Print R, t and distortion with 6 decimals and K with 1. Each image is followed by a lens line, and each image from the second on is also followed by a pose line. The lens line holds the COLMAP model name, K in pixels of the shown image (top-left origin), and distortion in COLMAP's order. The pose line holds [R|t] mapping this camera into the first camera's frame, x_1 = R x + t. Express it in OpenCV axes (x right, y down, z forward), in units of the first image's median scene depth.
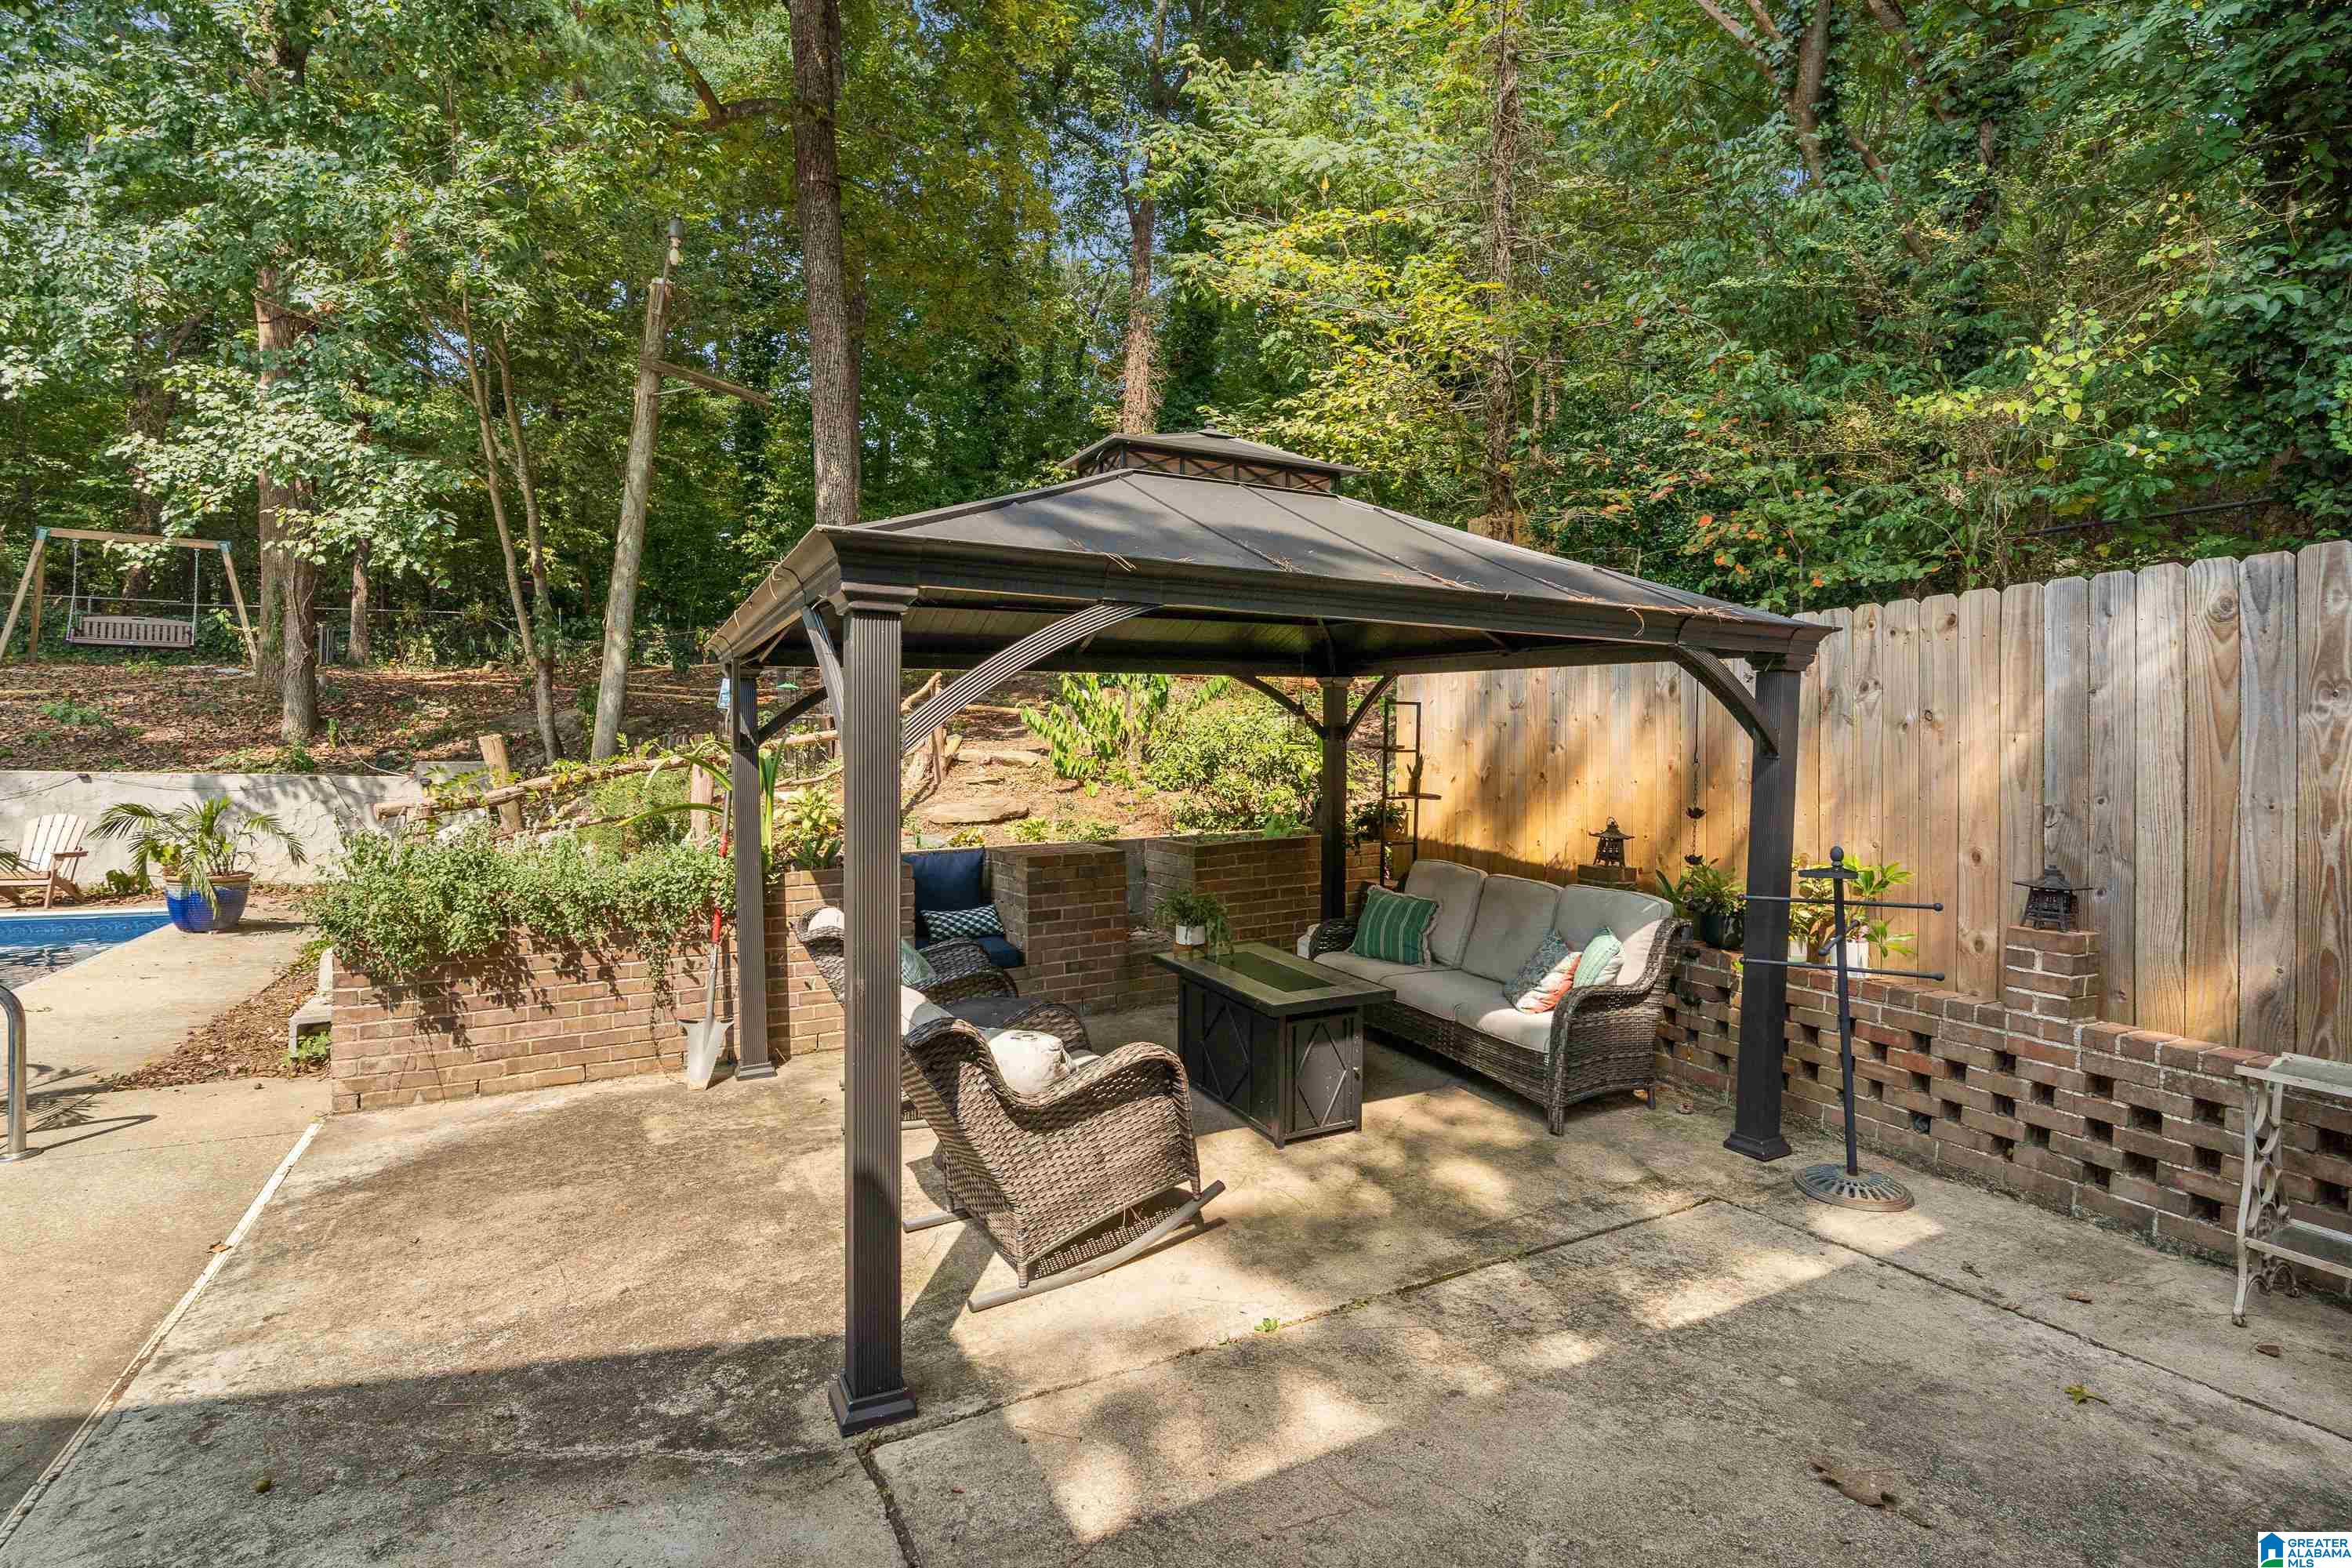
lens RADIAL K [[1091.2, 0, 1174.4], [0, 1091.2, 777.0], [0, 0, 1]] dist [-0.003424, -0.000137]
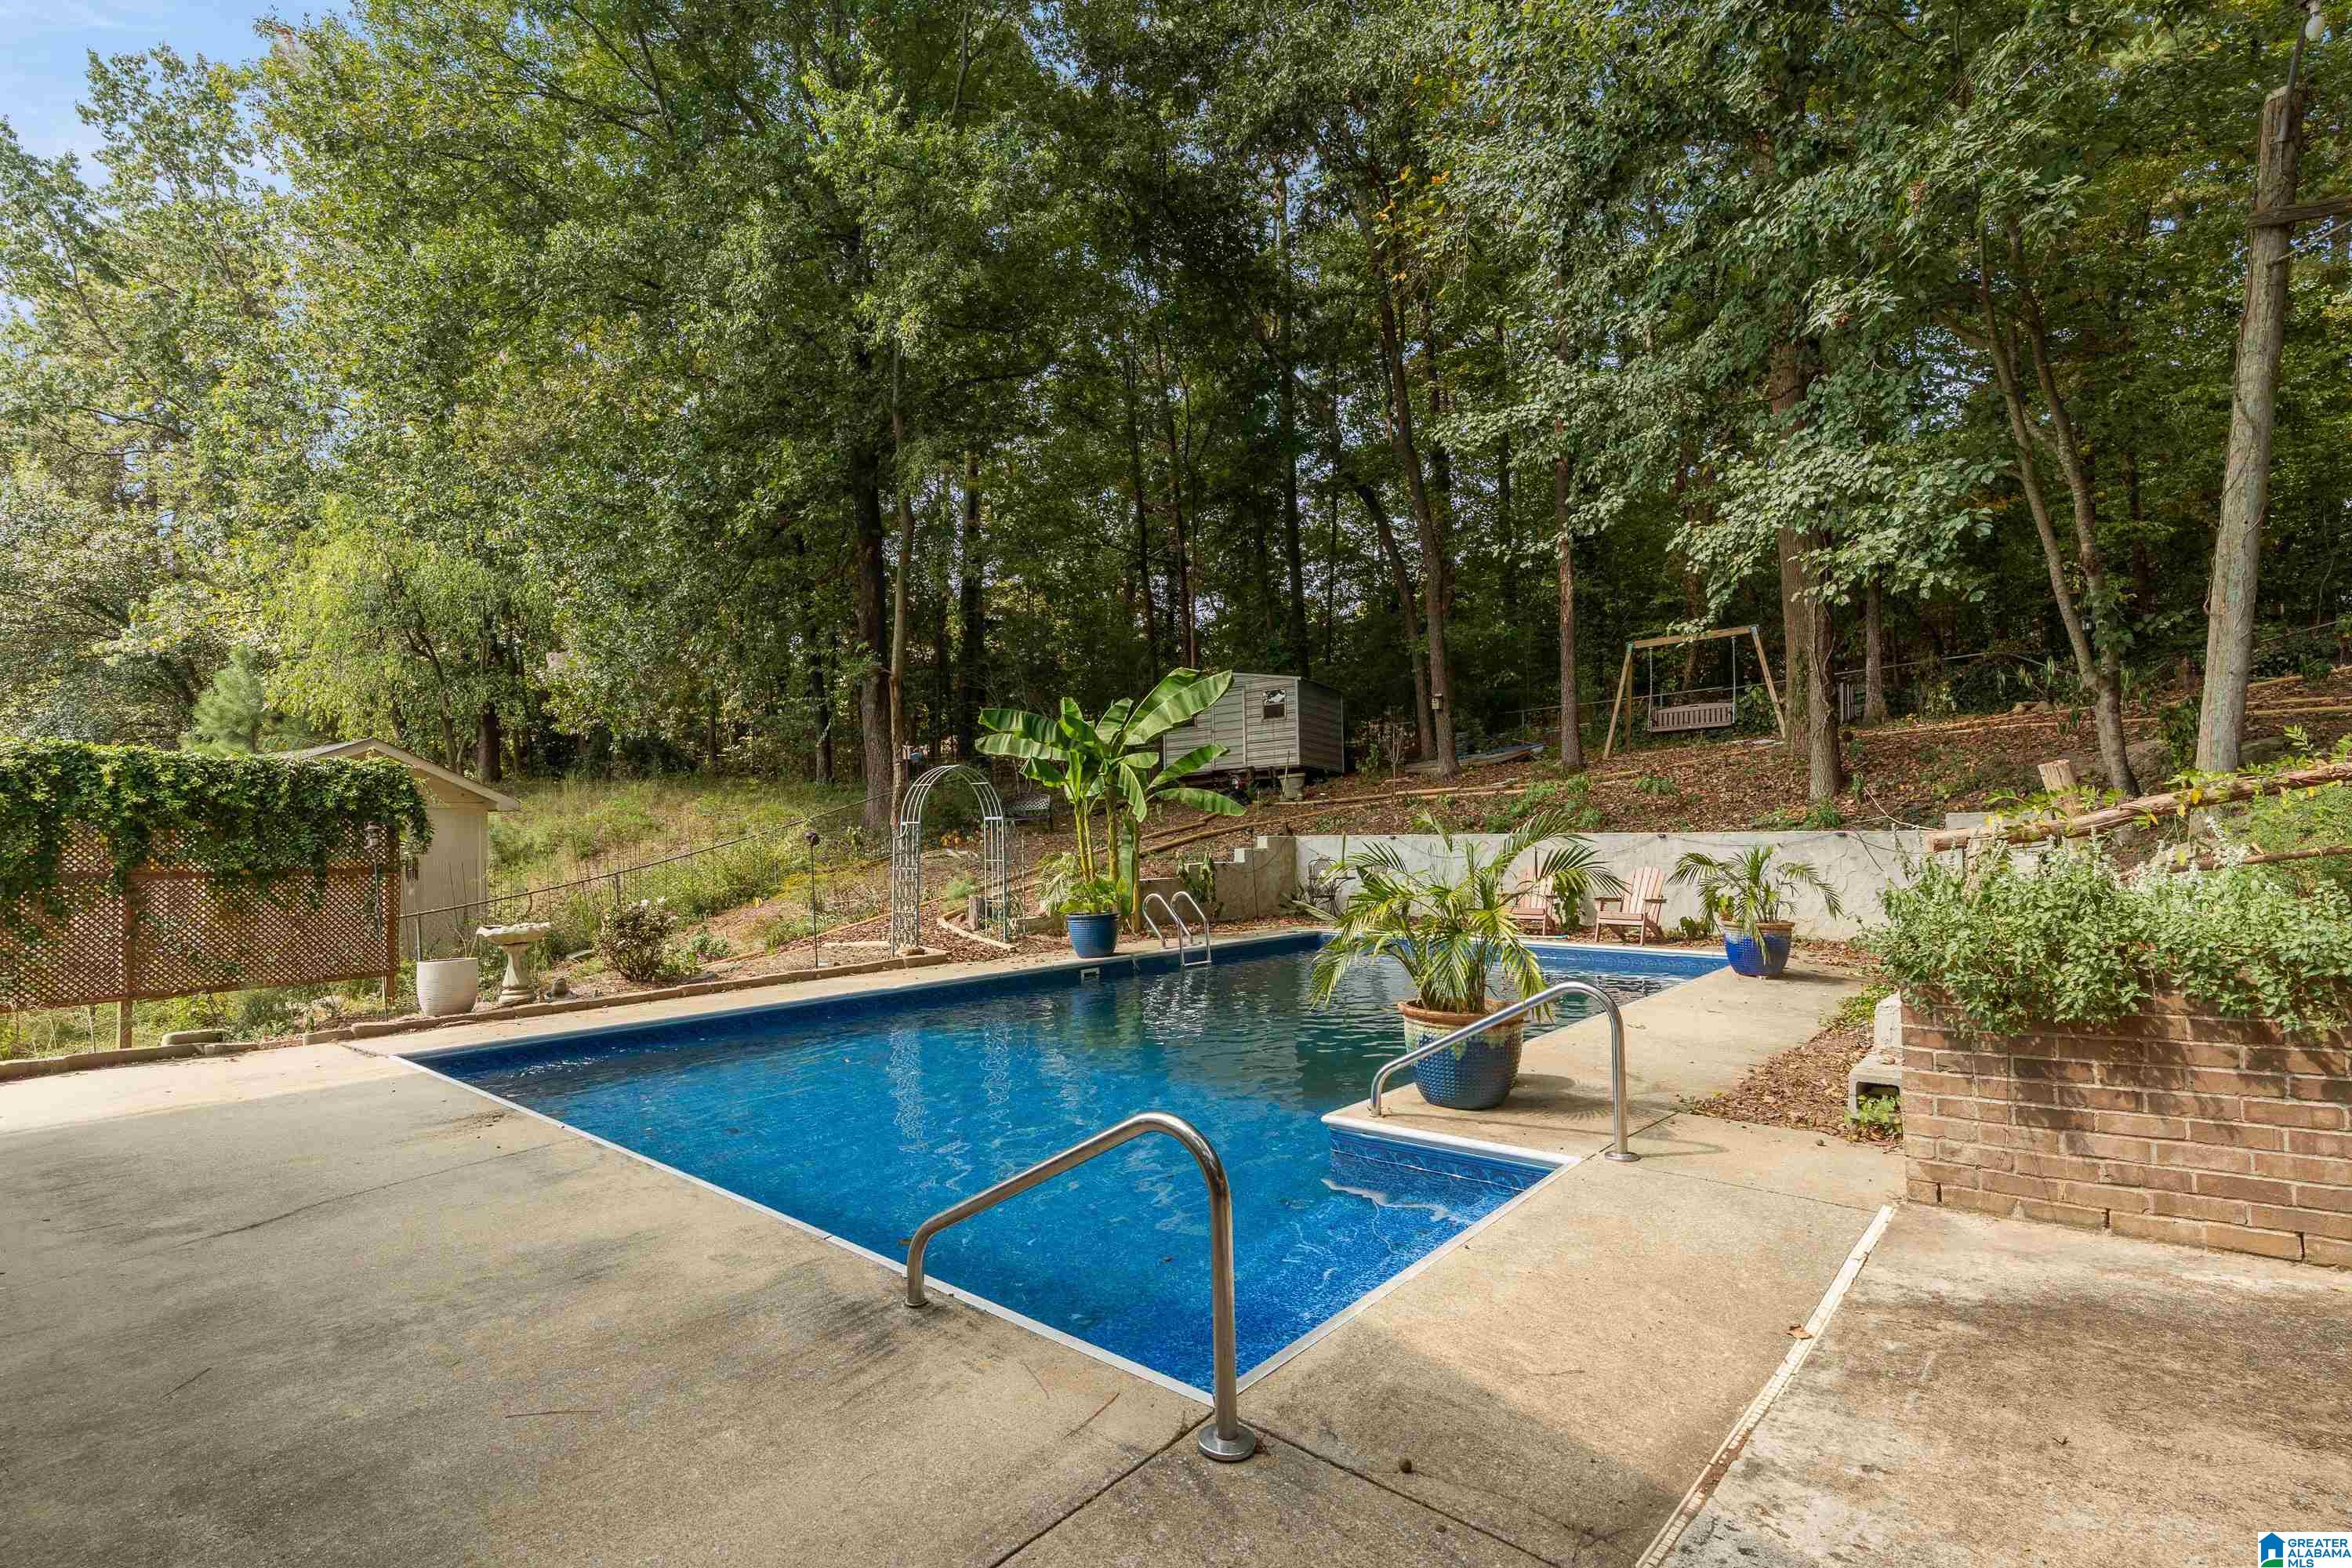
lens RADIAL K [[1076.5, 0, 1164.4], [0, 1076.5, 794.5], [0, 0, 1]] dist [-0.002170, 0.001192]
pose [[0.342000, -0.061725, -0.937670, -0.156979], [0.009033, 0.998010, -0.062403, 0.042122], [0.939656, 0.012871, 0.341877, 0.162138]]
